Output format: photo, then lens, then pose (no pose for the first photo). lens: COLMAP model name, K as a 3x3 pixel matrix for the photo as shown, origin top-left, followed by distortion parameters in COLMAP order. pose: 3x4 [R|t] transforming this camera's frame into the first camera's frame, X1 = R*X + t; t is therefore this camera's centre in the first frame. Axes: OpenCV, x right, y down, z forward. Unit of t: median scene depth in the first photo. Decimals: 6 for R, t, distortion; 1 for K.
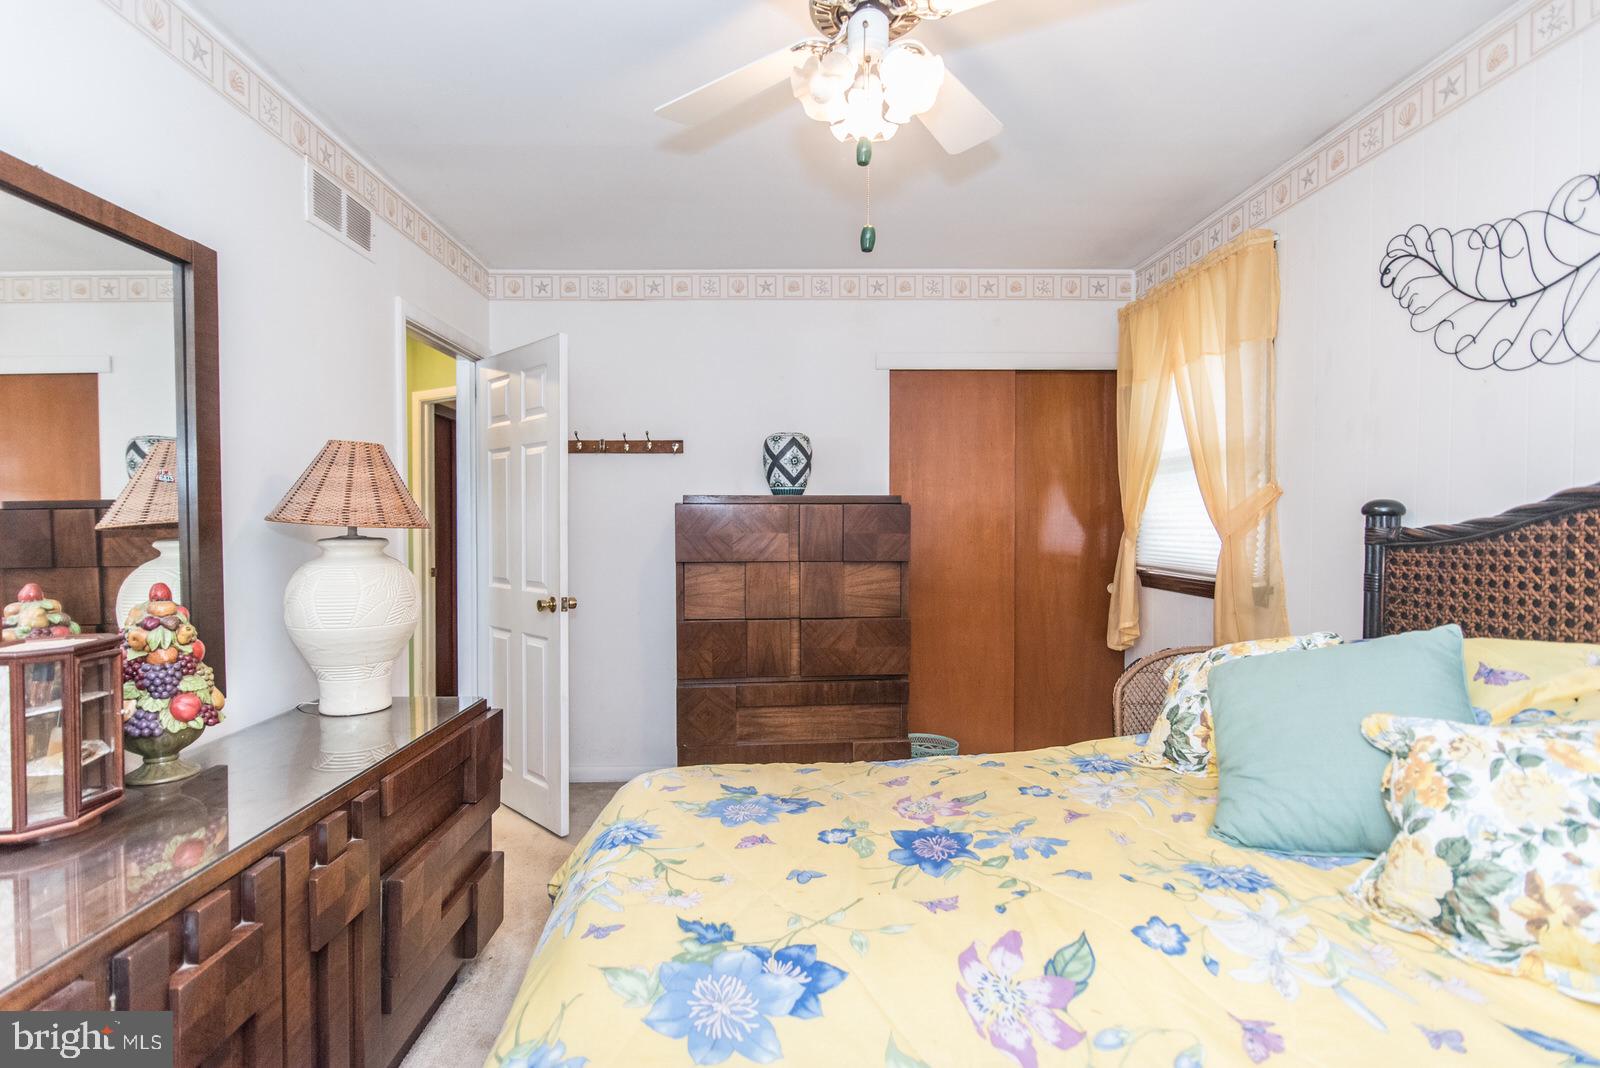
lens RADIAL K [[786.8, 0, 800.0], [0, 786.8, 534.0], [0, 0, 1]] dist [0.001241, 0.000463]
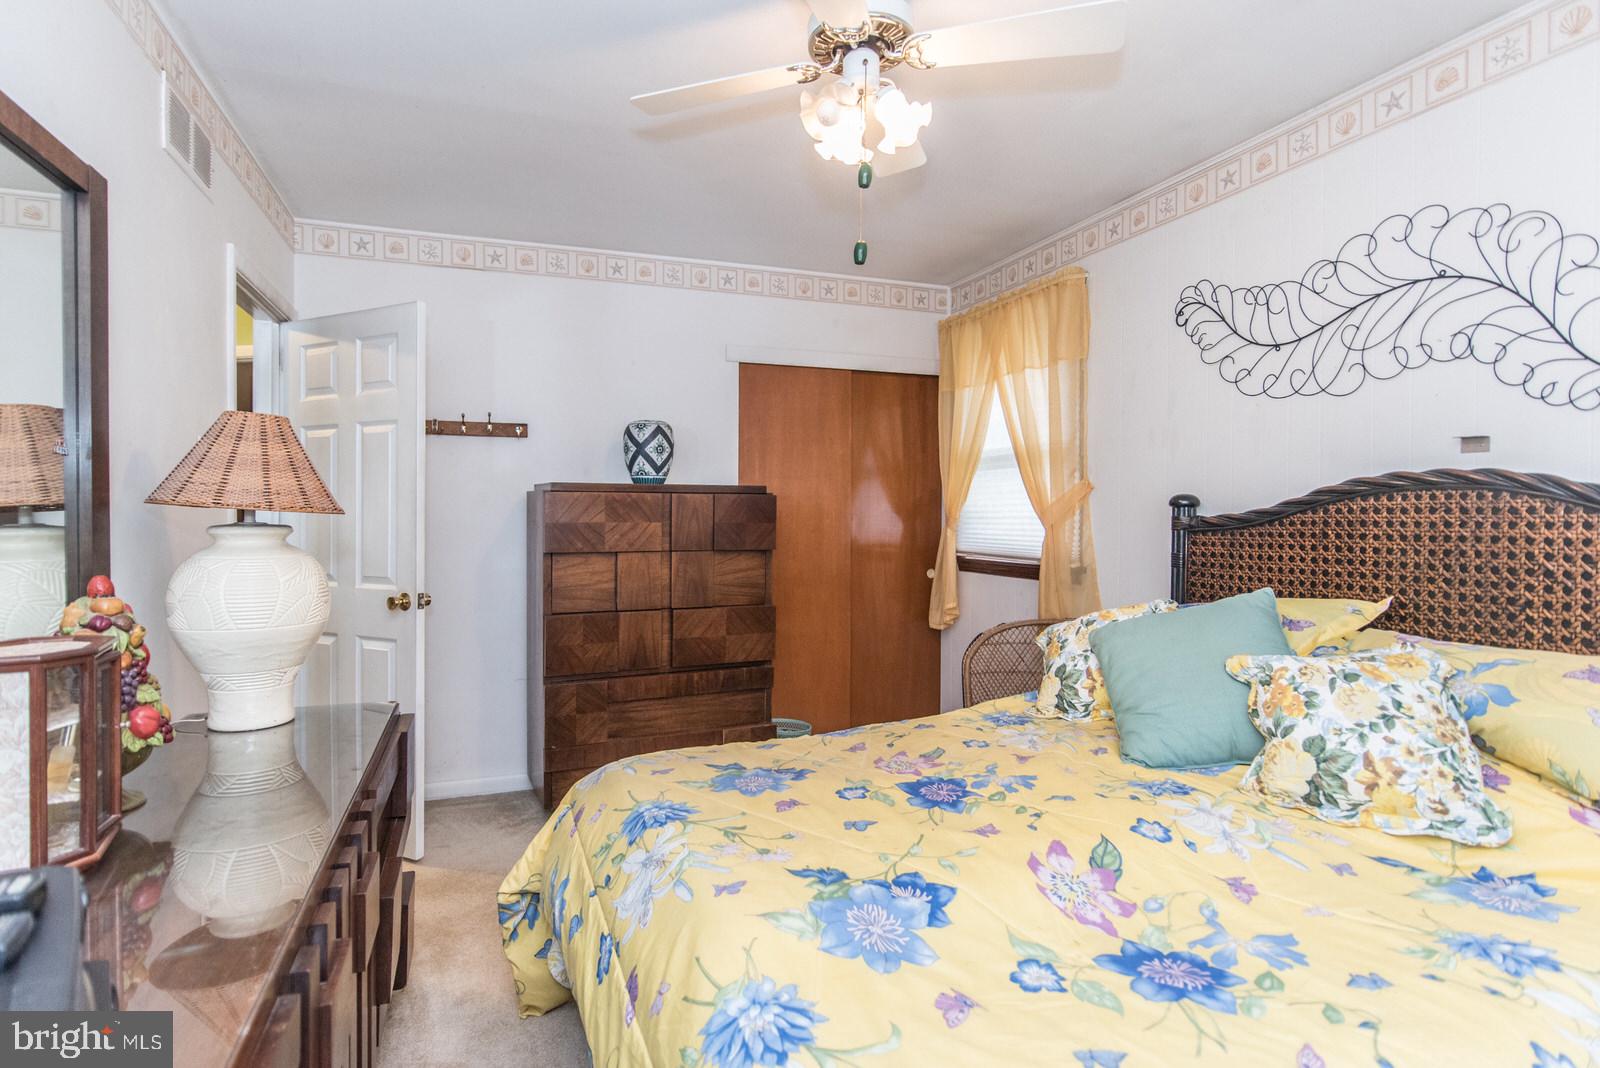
lens RADIAL K [[821.0, 0, 798.2], [0, 821.0, 517.7], [0, 0, 1]] dist [0.001319, -0.000086]
pose [[0.946610, 0.002113, 0.322373, -0.279435], [0.002001, 0.999921, -0.012429, 0.009219], [-0.322374, 0.012410, 0.946531, -0.046466]]
